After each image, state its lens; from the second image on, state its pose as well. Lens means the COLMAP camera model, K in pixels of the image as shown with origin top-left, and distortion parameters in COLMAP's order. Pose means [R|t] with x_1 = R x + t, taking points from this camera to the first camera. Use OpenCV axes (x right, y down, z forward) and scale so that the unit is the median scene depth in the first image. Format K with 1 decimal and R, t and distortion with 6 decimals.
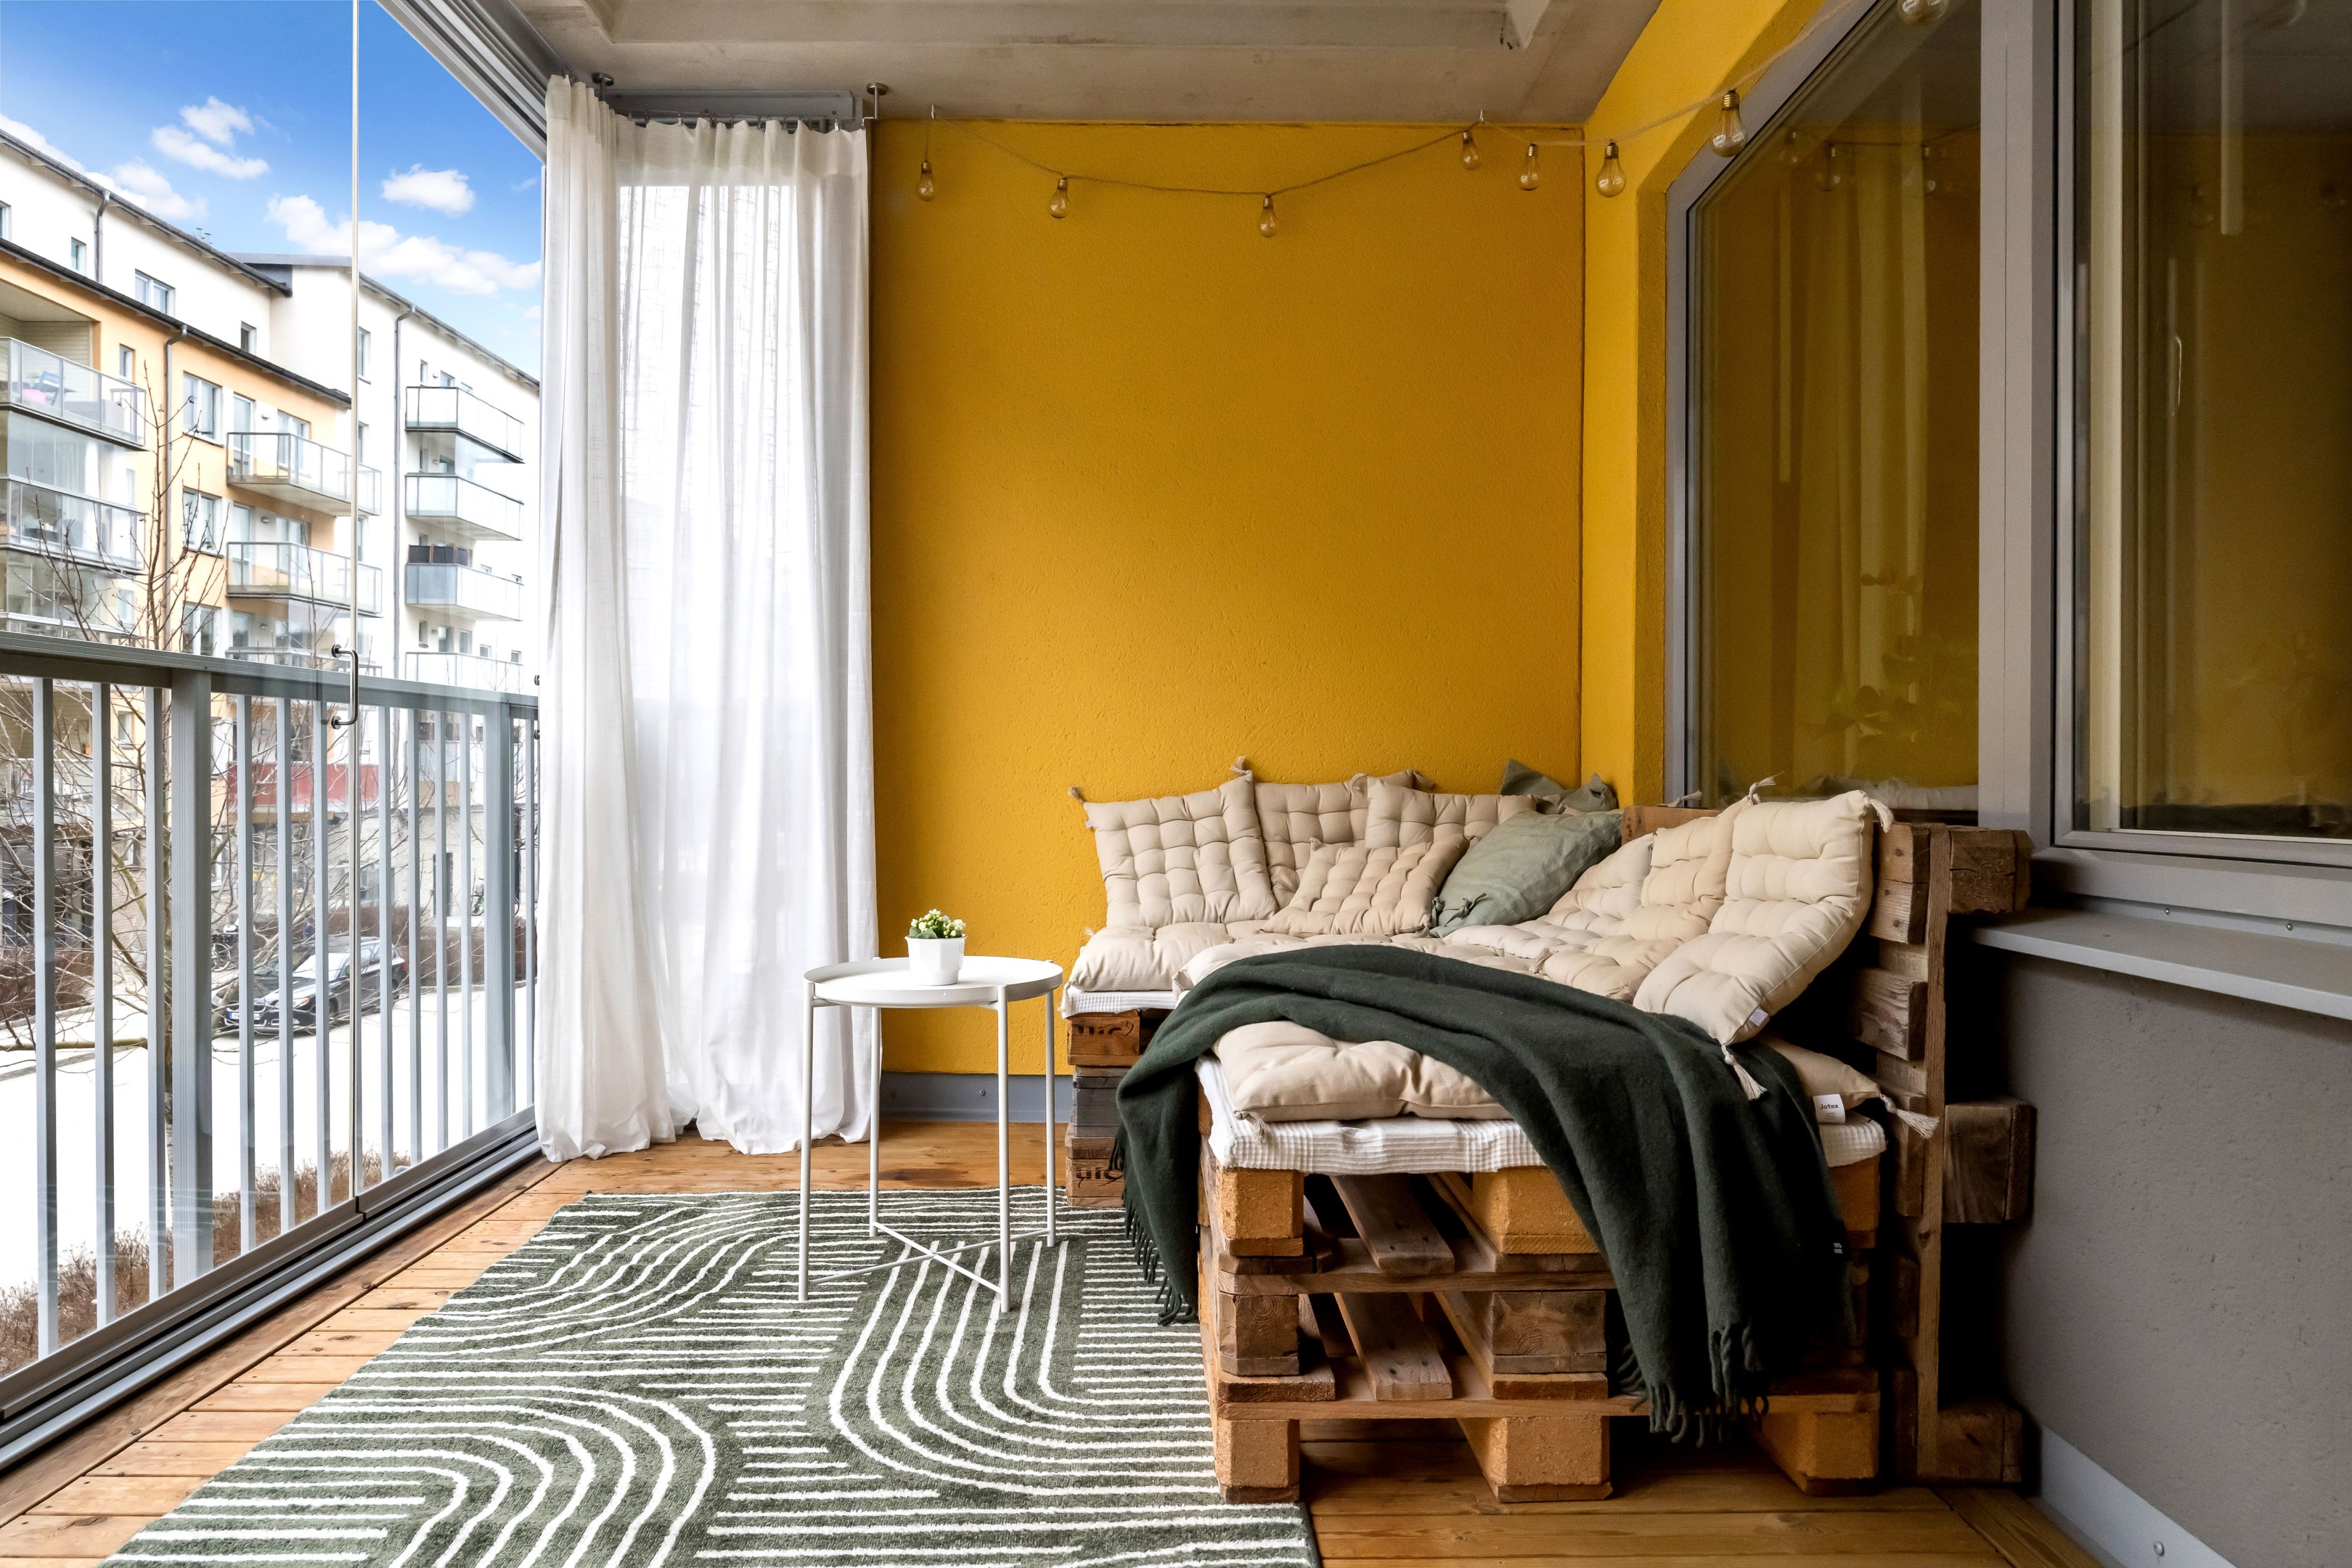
lens RADIAL K [[1513.3, 0, 1178.1], [0, 1513.3, 784.7], [0, 0, 1]] dist [0.005931, 0.004088]
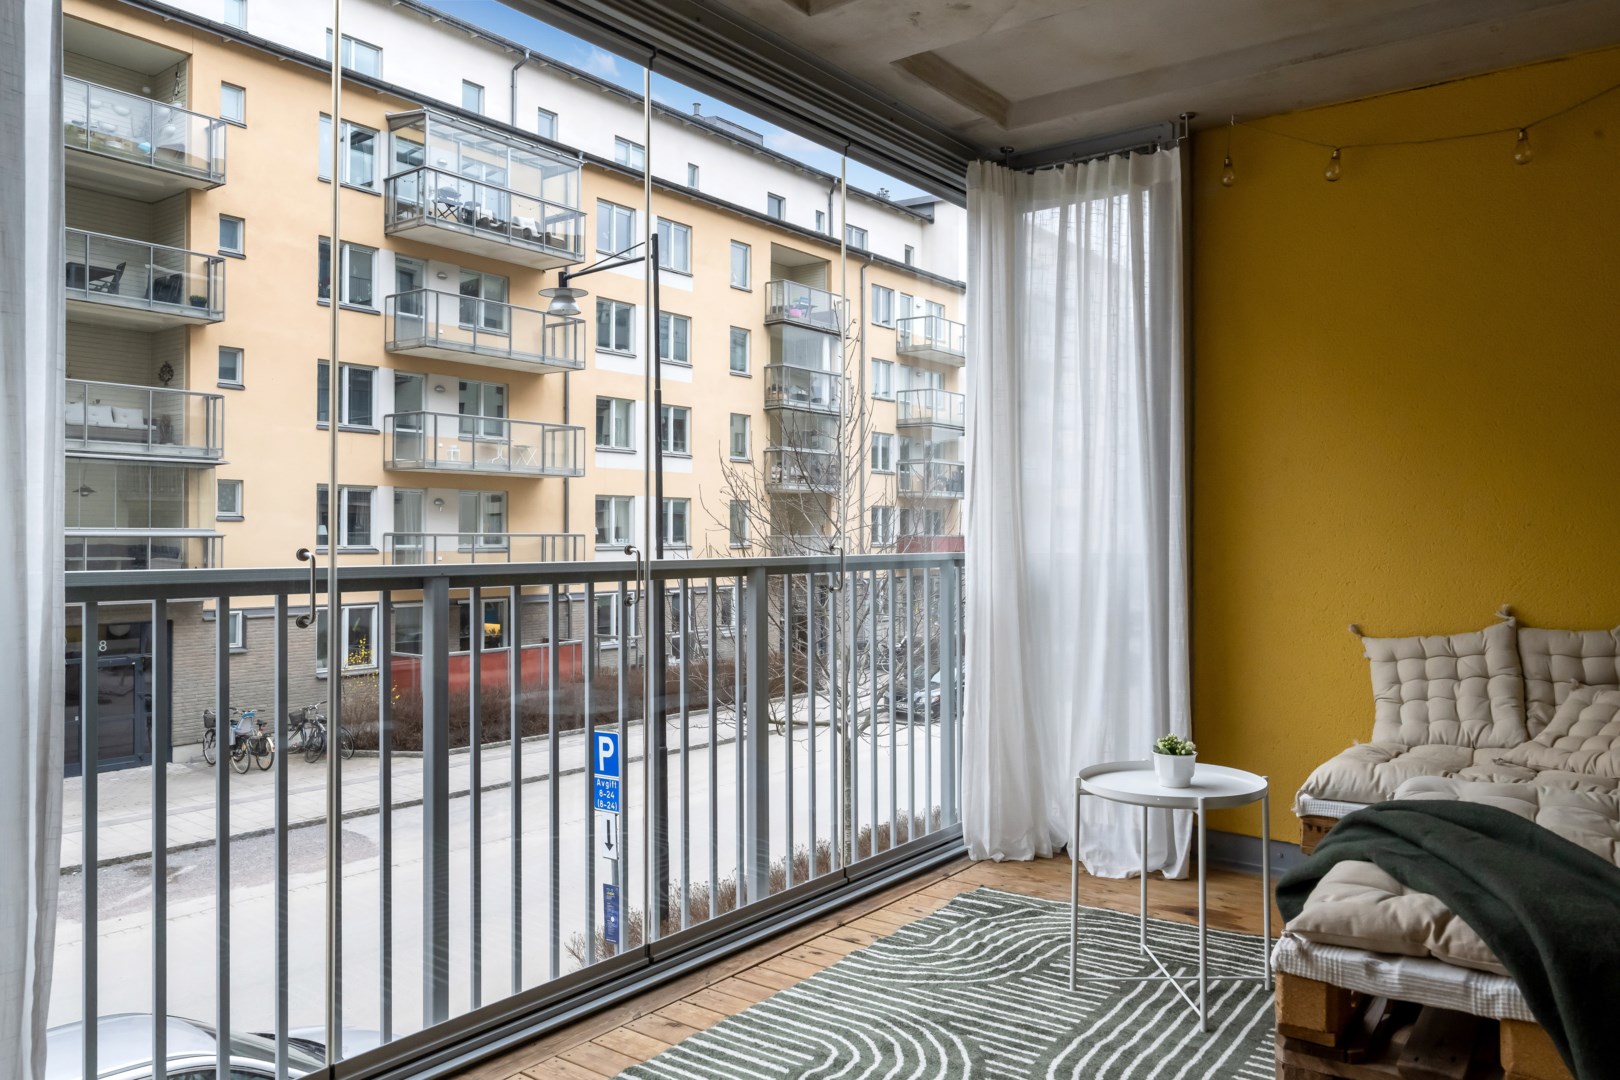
lens RADIAL K [[1187.3, 0, 810.3], [0, 1187.3, 534.0], [0, 0, 1]] dist [-0.006072, 0.008202]
pose [[0.802089, -0.003689, -0.597193, 0.200763], [-0.001946, 0.999959, -0.008792, -0.080986], [0.597201, 0.008214, 0.802050, -0.078843]]
